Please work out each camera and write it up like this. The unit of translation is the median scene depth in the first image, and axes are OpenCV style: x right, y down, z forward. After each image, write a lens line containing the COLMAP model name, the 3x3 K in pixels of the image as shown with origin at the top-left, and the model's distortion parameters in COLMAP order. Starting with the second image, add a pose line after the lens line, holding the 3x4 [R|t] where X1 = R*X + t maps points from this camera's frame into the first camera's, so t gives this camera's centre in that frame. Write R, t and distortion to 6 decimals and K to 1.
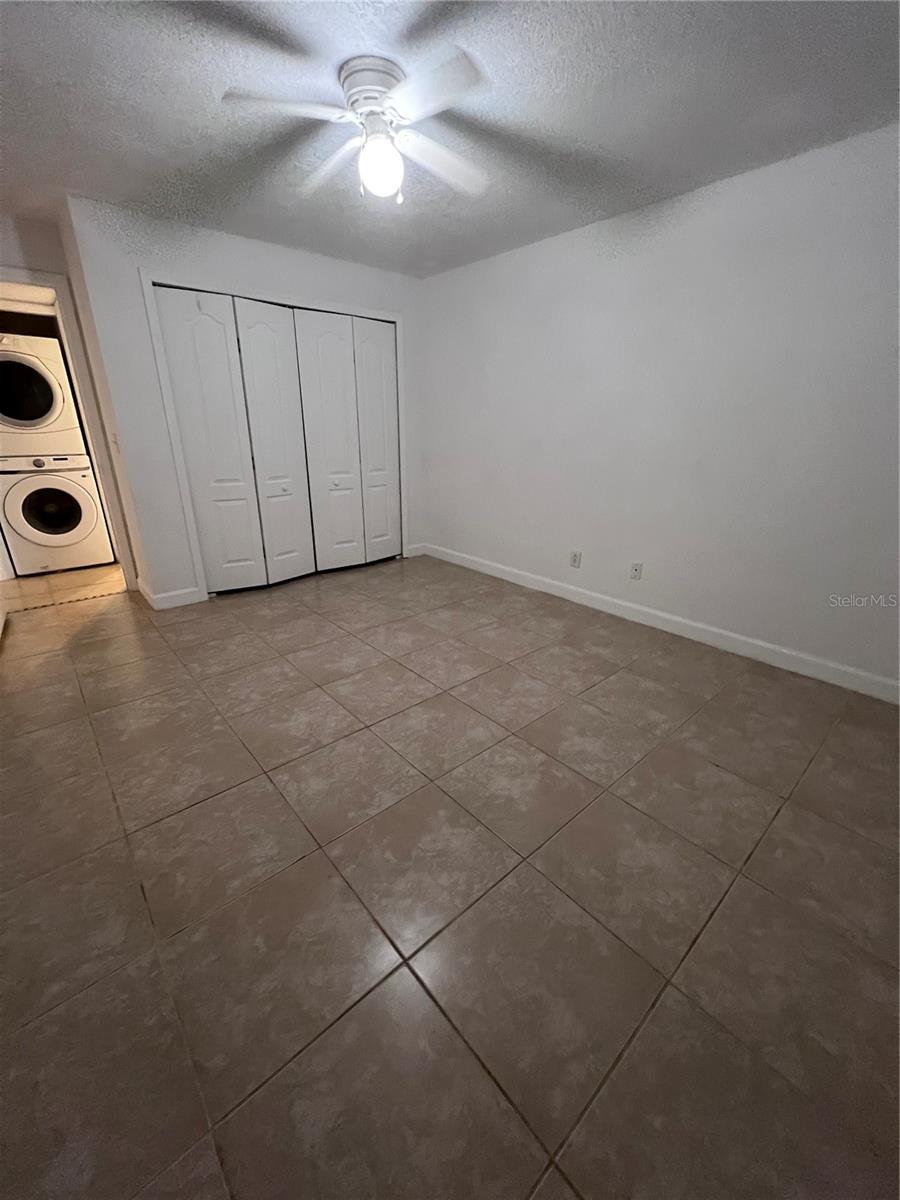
lens RADIAL K [[480.7, 0, 448.4], [0, 480.7, 599.0], [0, 0, 1]] dist [-0.003911, 0.000927]
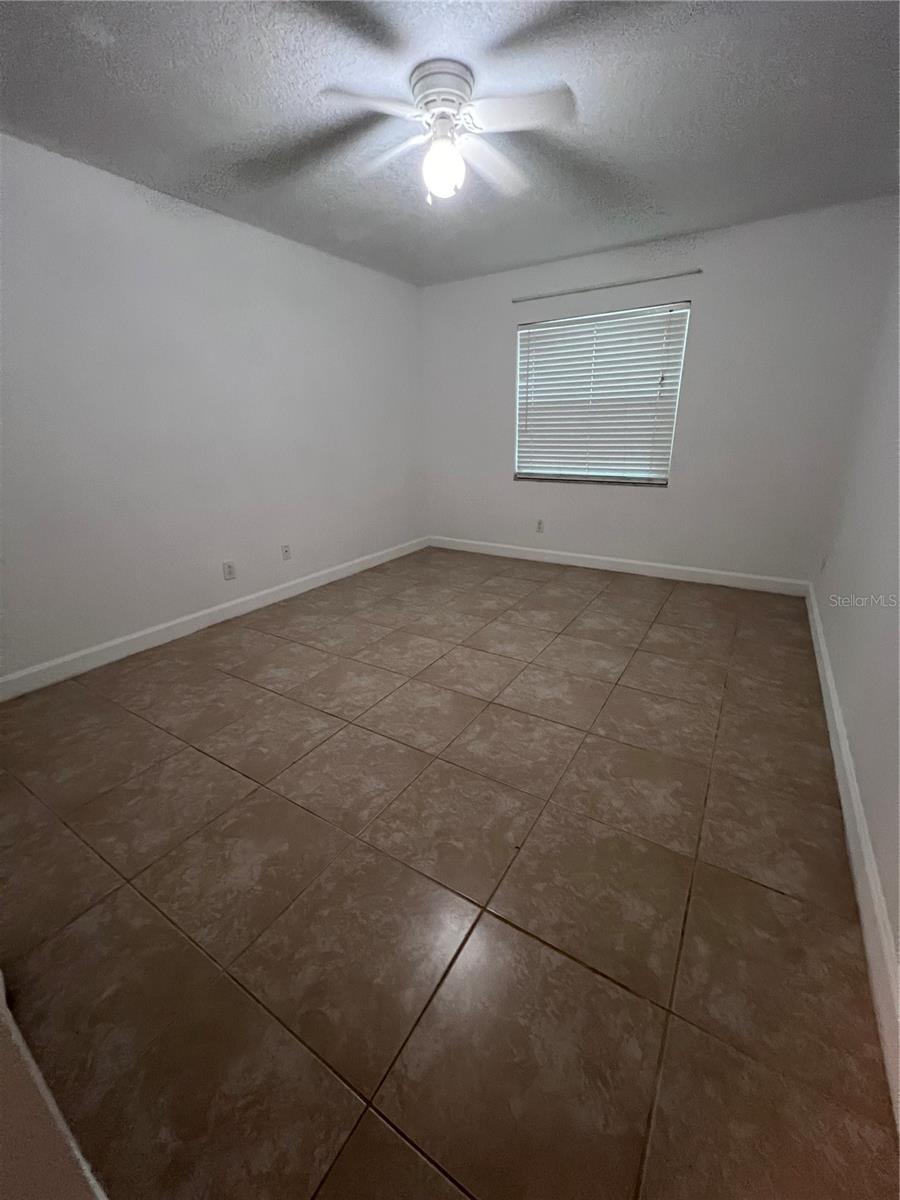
lens RADIAL K [[480.7, 0, 452.7], [0, 480.7, 603.7], [0, 0, 1]] dist [-0.003911, 0.000927]
pose [[-0.290563, -0.331412, 0.897630, -0.901693], [0.346330, 0.838074, 0.421531, -0.345933], [-0.891980, 0.433357, -0.128735, 0.986489]]
